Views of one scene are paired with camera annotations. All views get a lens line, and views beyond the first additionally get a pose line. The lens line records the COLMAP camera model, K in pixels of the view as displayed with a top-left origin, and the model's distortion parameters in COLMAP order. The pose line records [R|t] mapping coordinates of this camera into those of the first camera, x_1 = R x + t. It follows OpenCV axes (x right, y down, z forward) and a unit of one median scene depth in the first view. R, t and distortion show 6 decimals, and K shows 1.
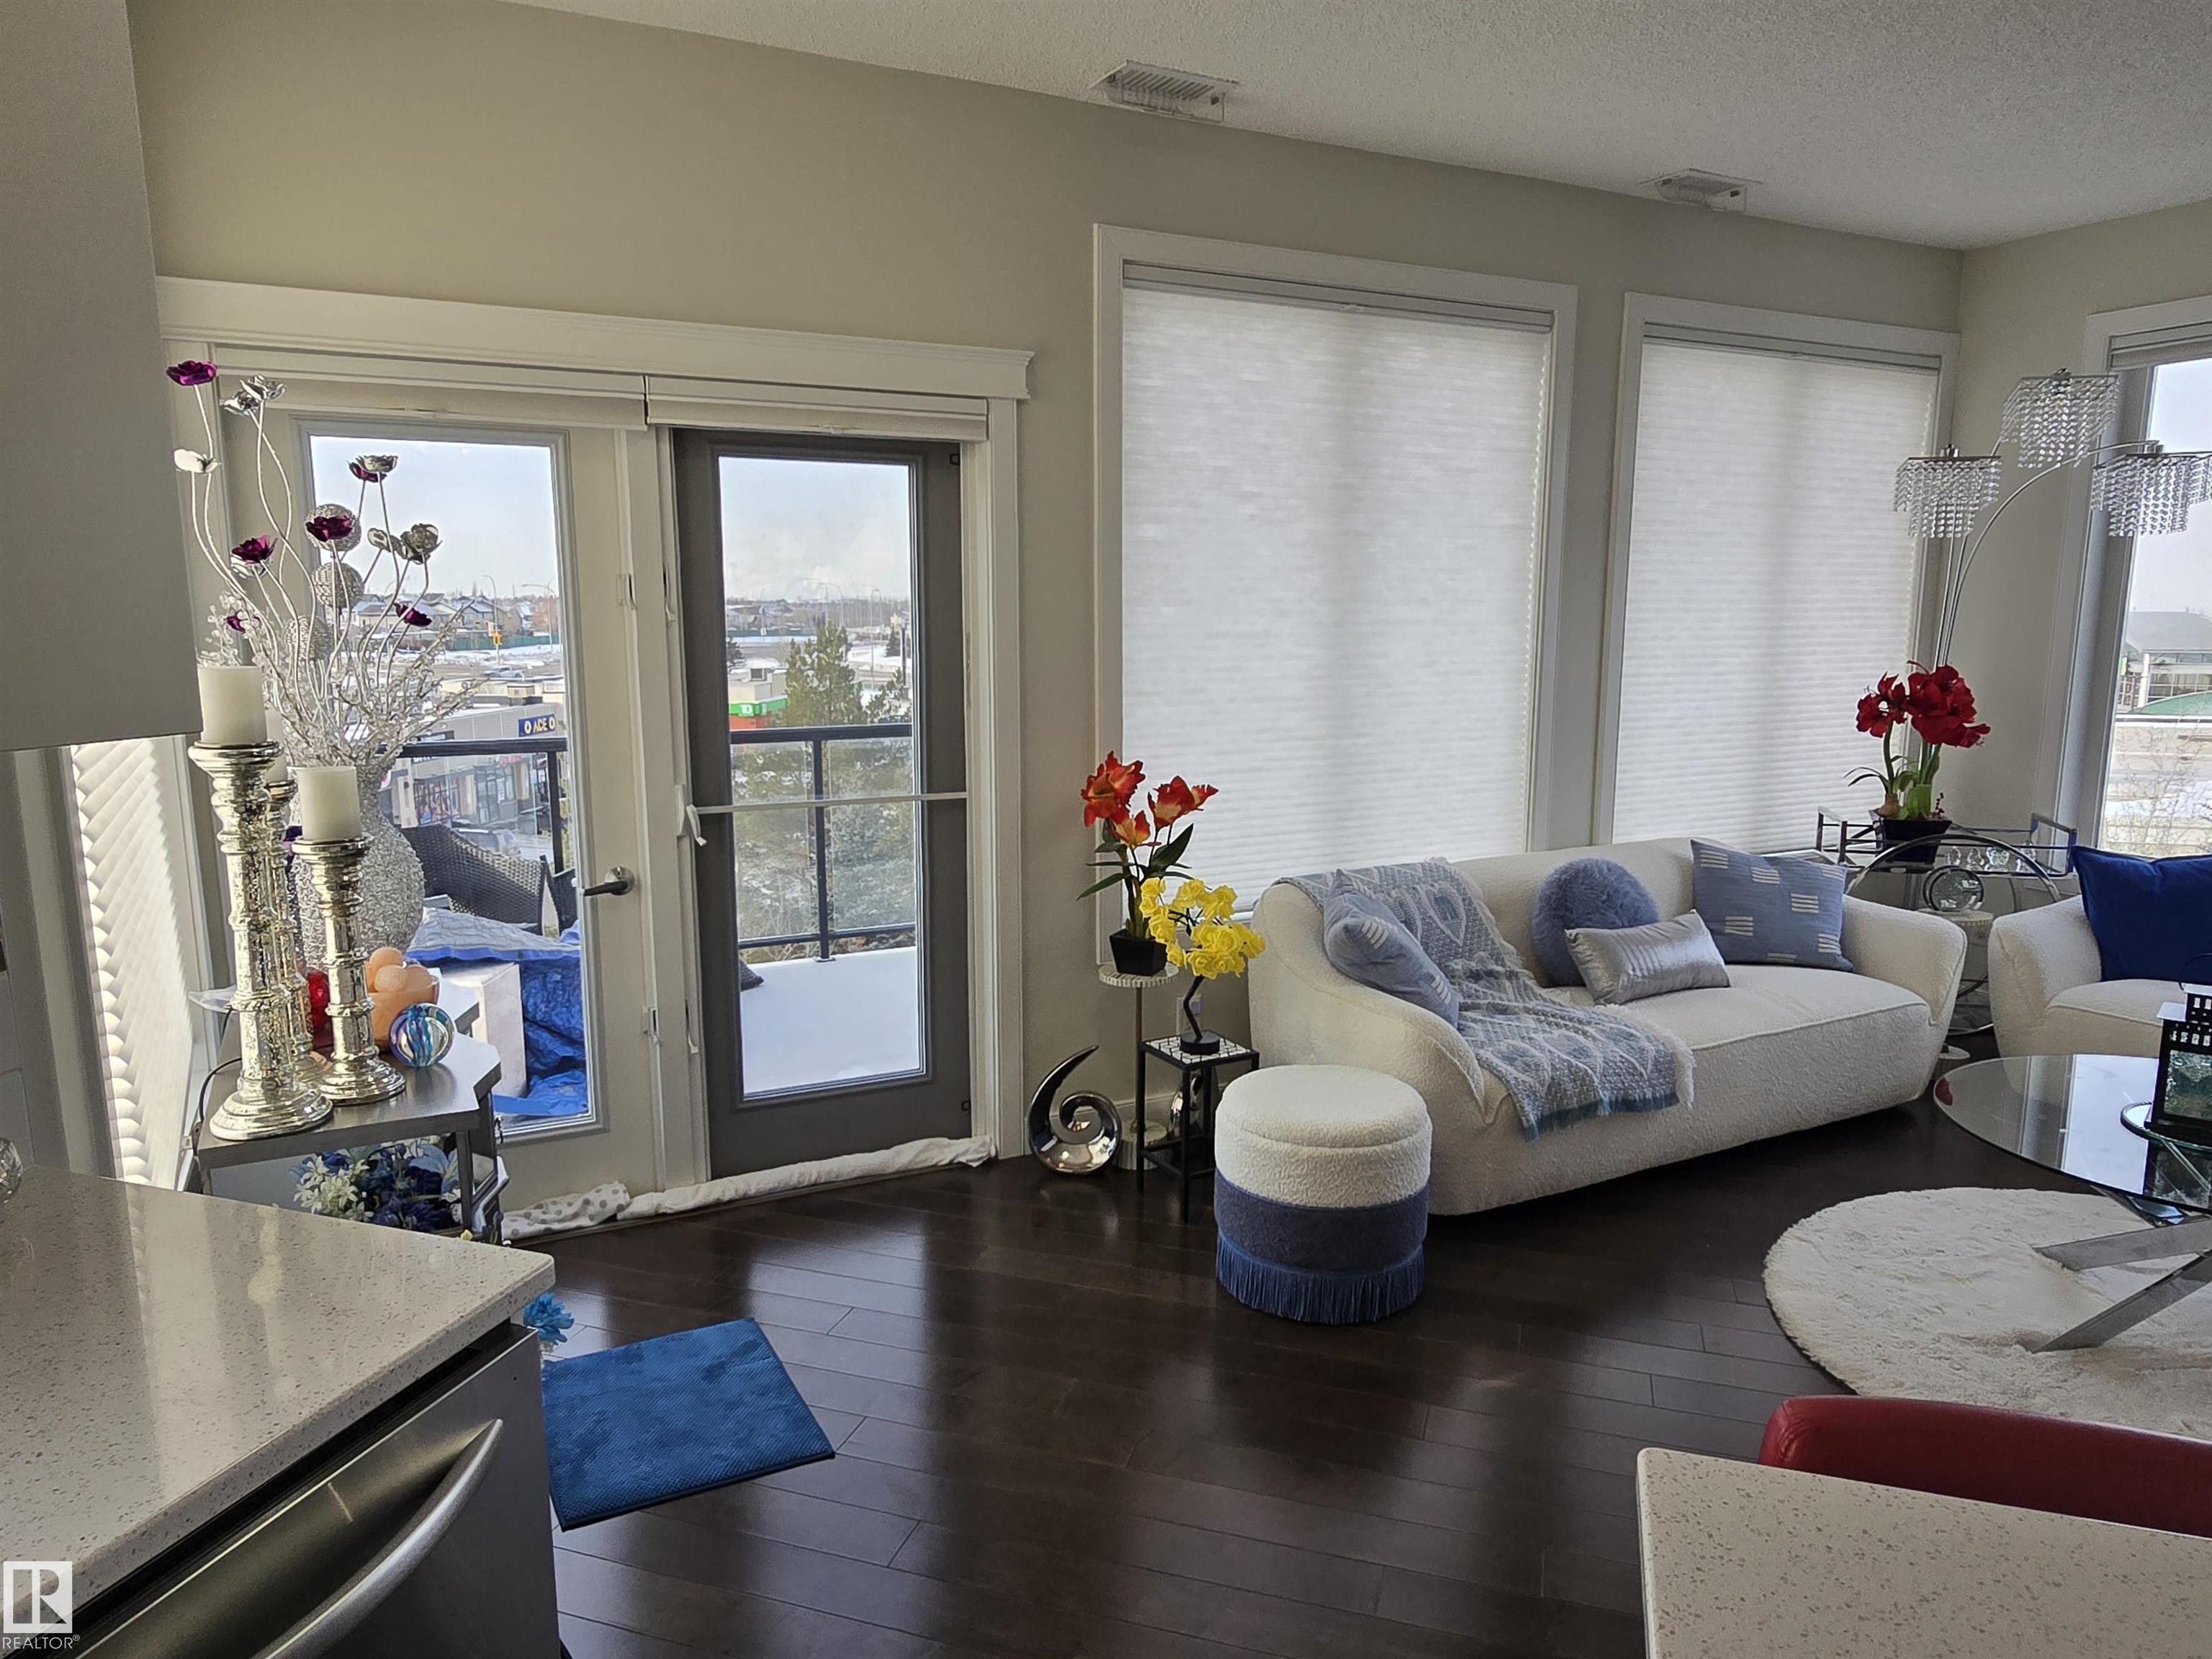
lens RADIAL K [[1448.2, 0, 1097.7], [0, 1448.2, 857.4], [0, 0, 1]] dist [0.003388, -0.007371]
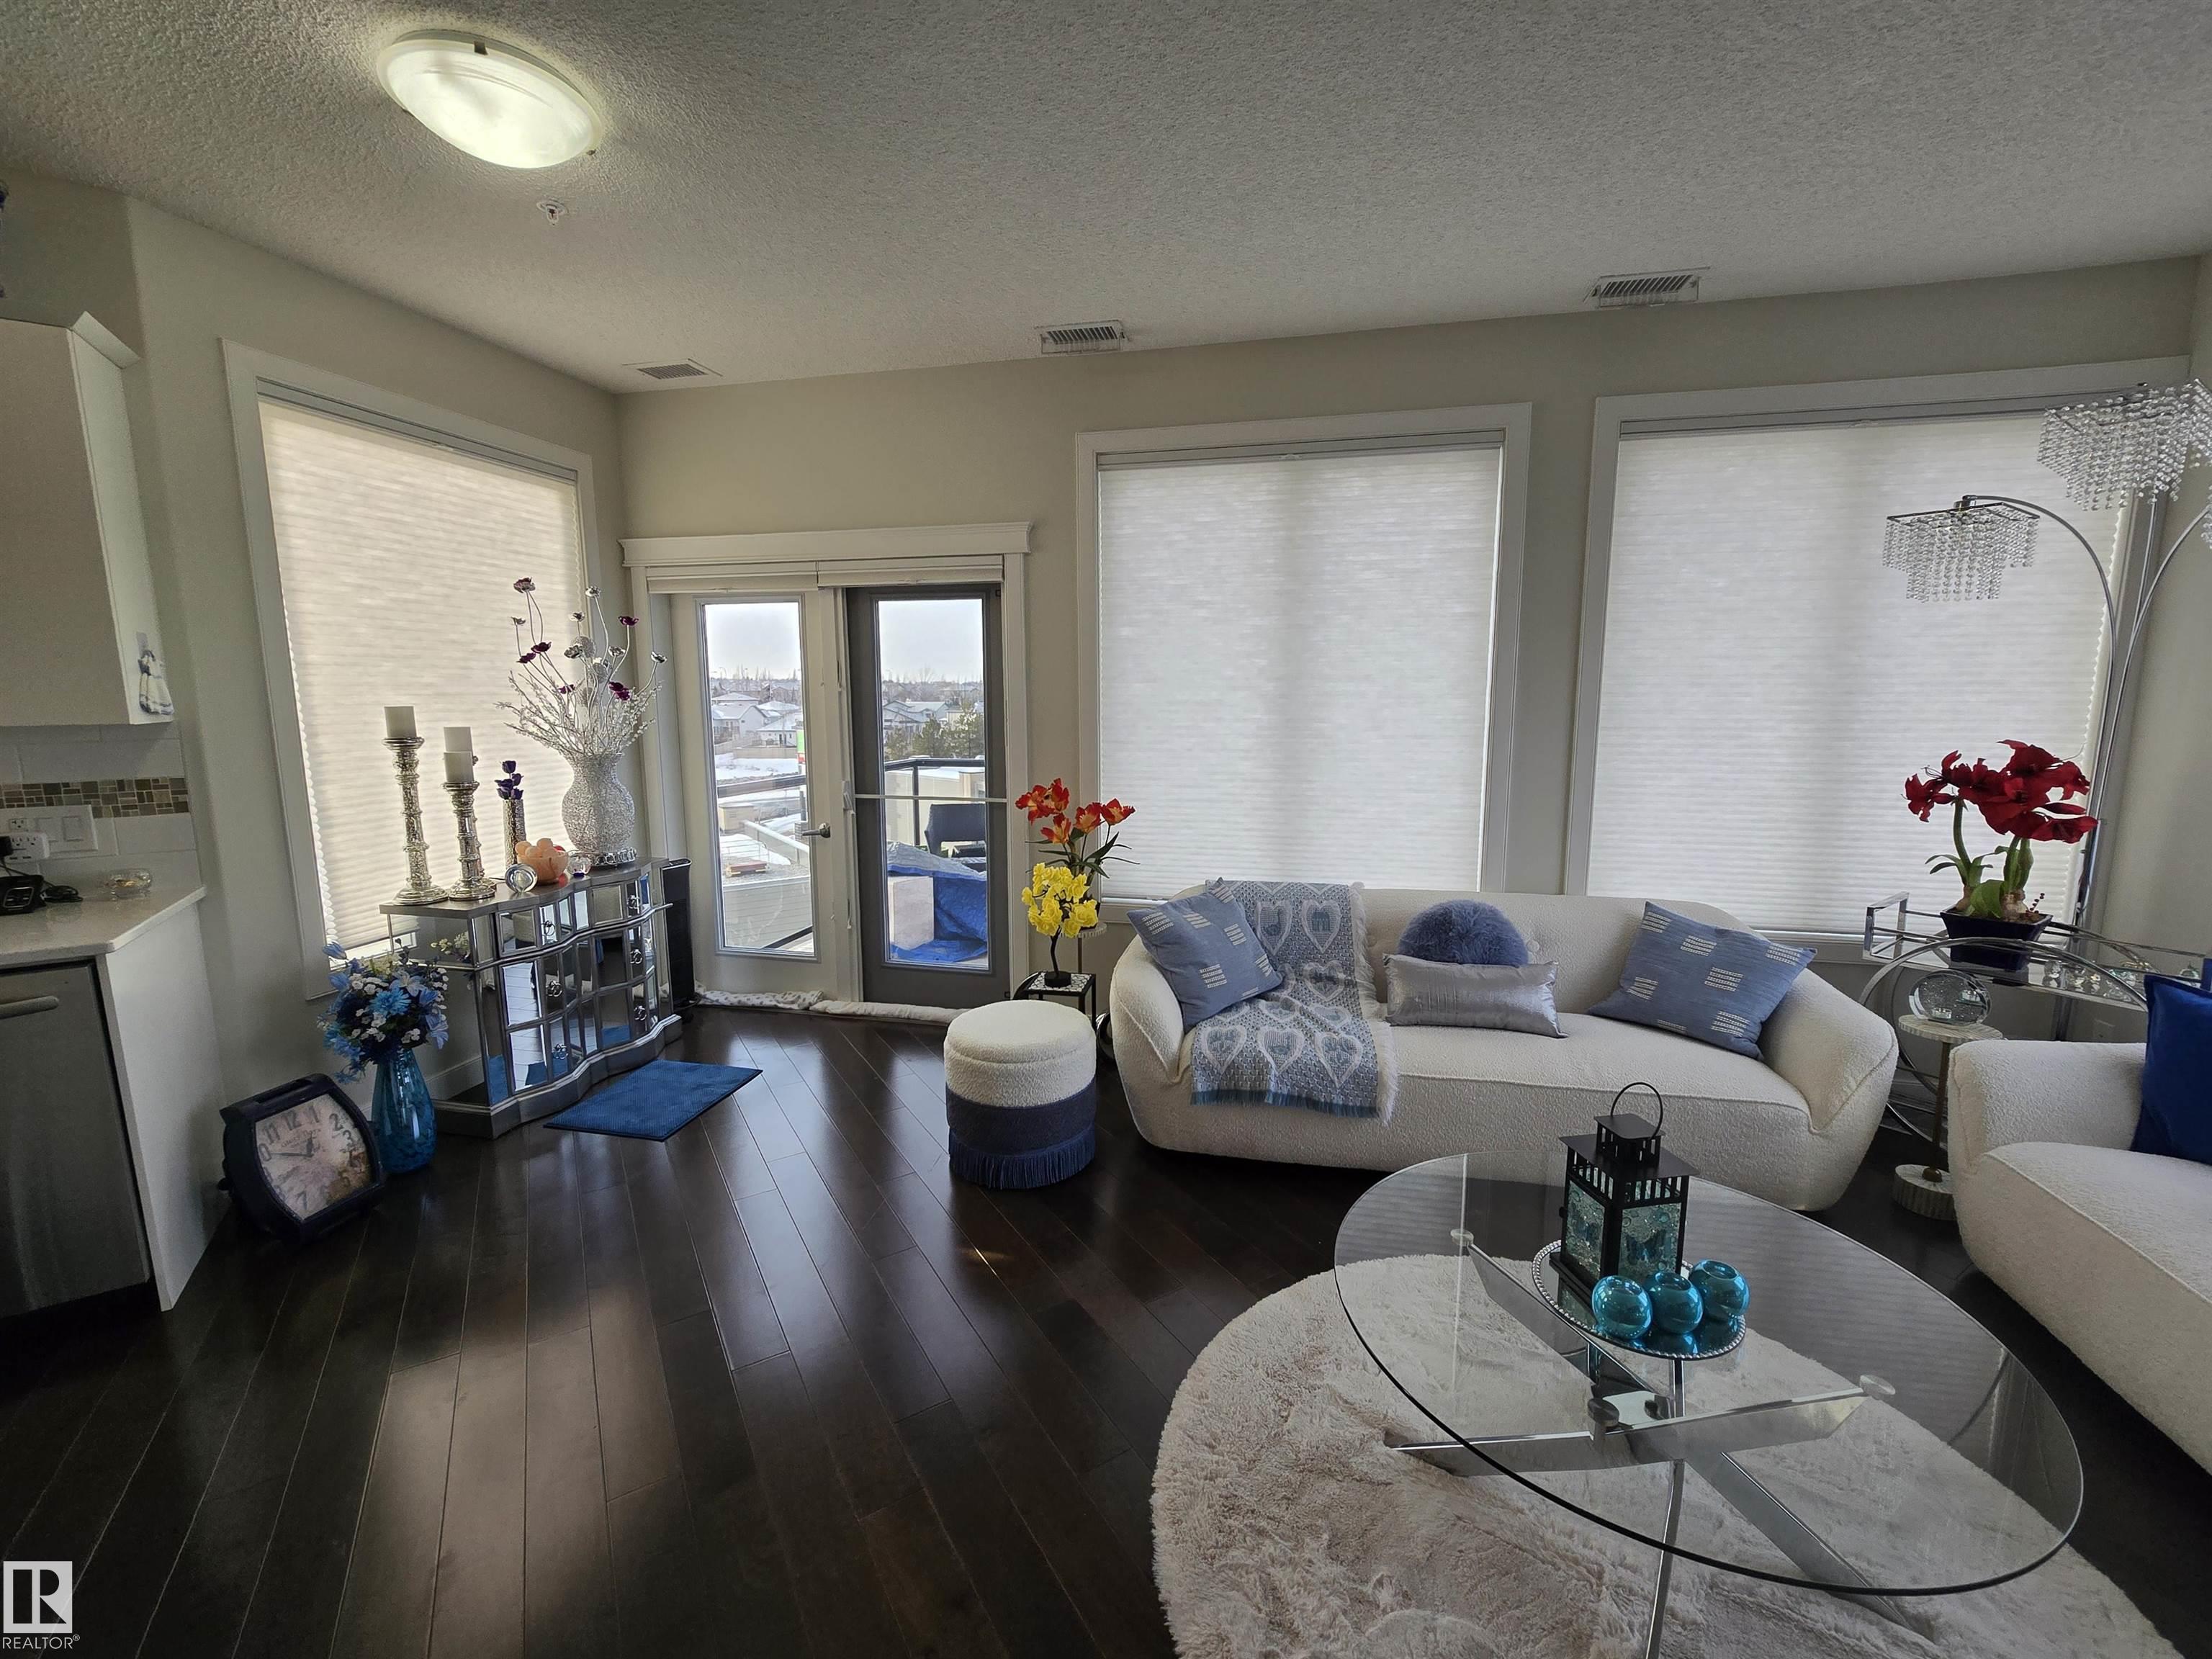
lens RADIAL K [[906.8, 0, 1119.3], [0, 906.8, 821.9], [0, 0, 1]] dist [-0.002580, 0.000741]
pose [[0.768005, 0.088531, -0.634296, 0.640628], [-0.108326, 0.994086, 0.007587, -0.040345], [0.631216, 0.062884, 0.773053, 0.299792]]
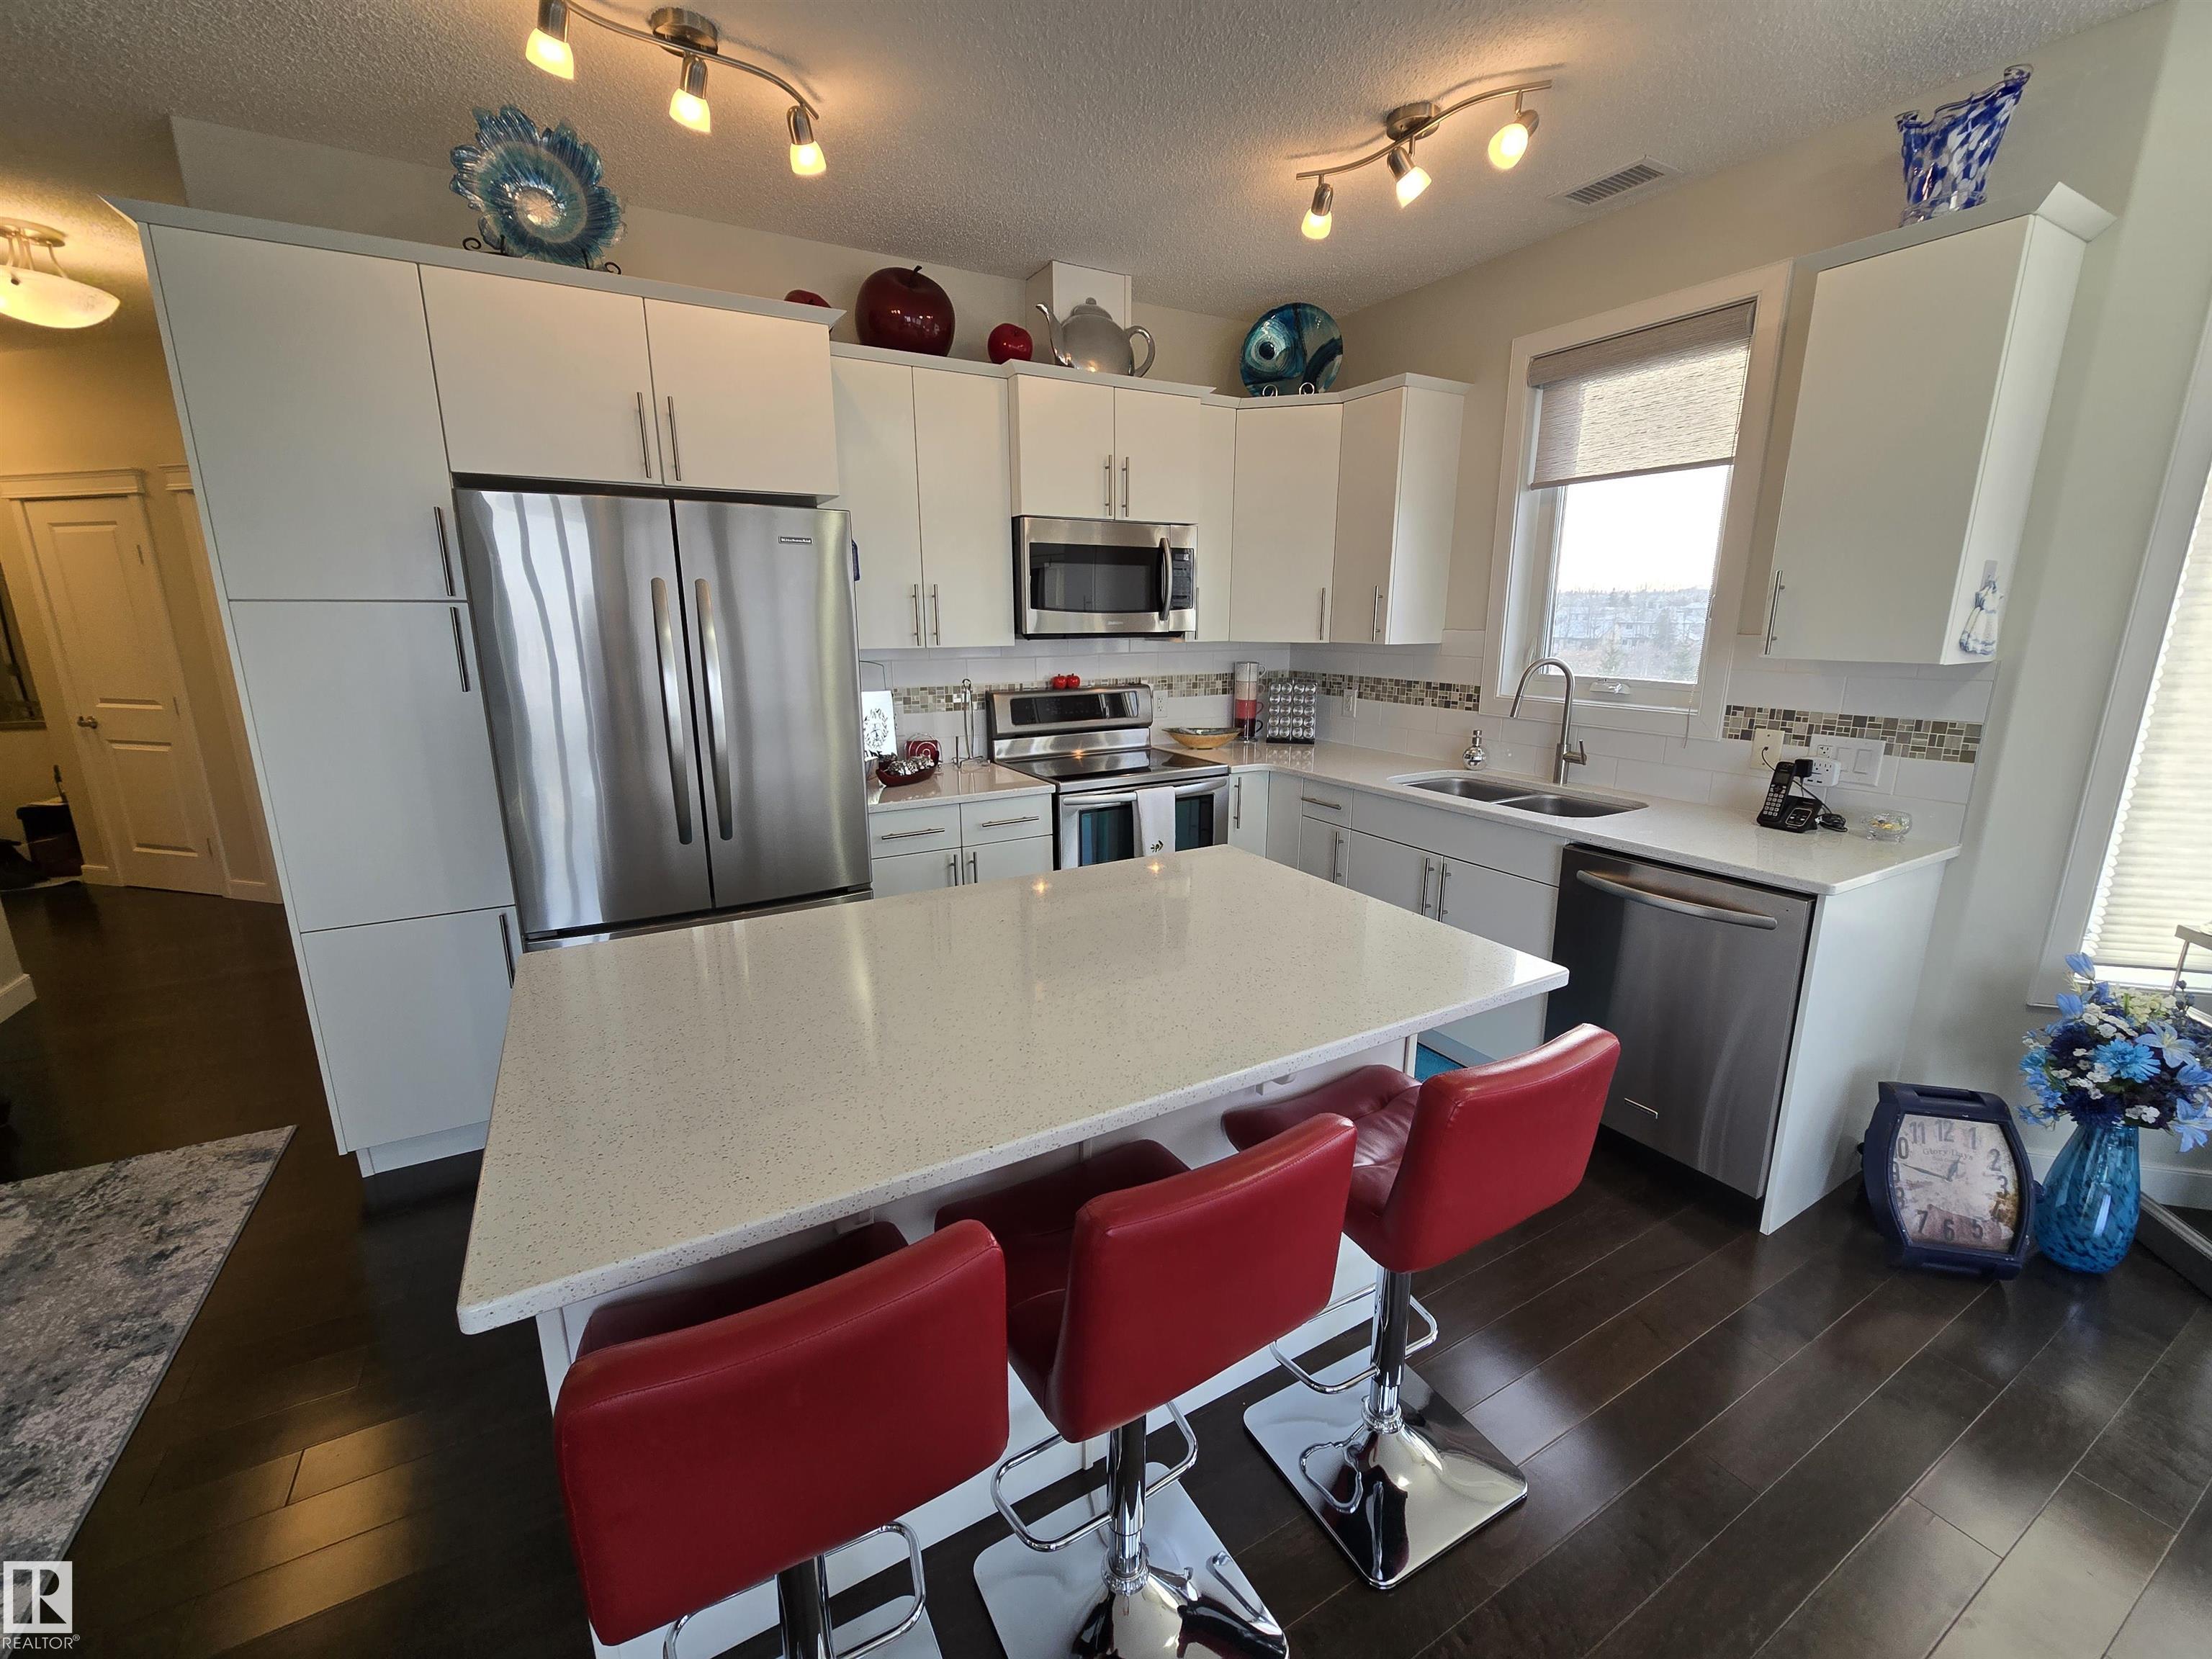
lens RADIAL K [[906.8, 0, 1101.9], [0, 906.8, 826.8], [0, 0, 1]] dist [-0.002580, 0.000741]
pose [[-0.681350, 0.169182, -0.712137, 0.519357], [-0.124963, 0.931751, 0.340916, -0.060574], [0.721211, 0.321274, -0.613708, 0.346032]]
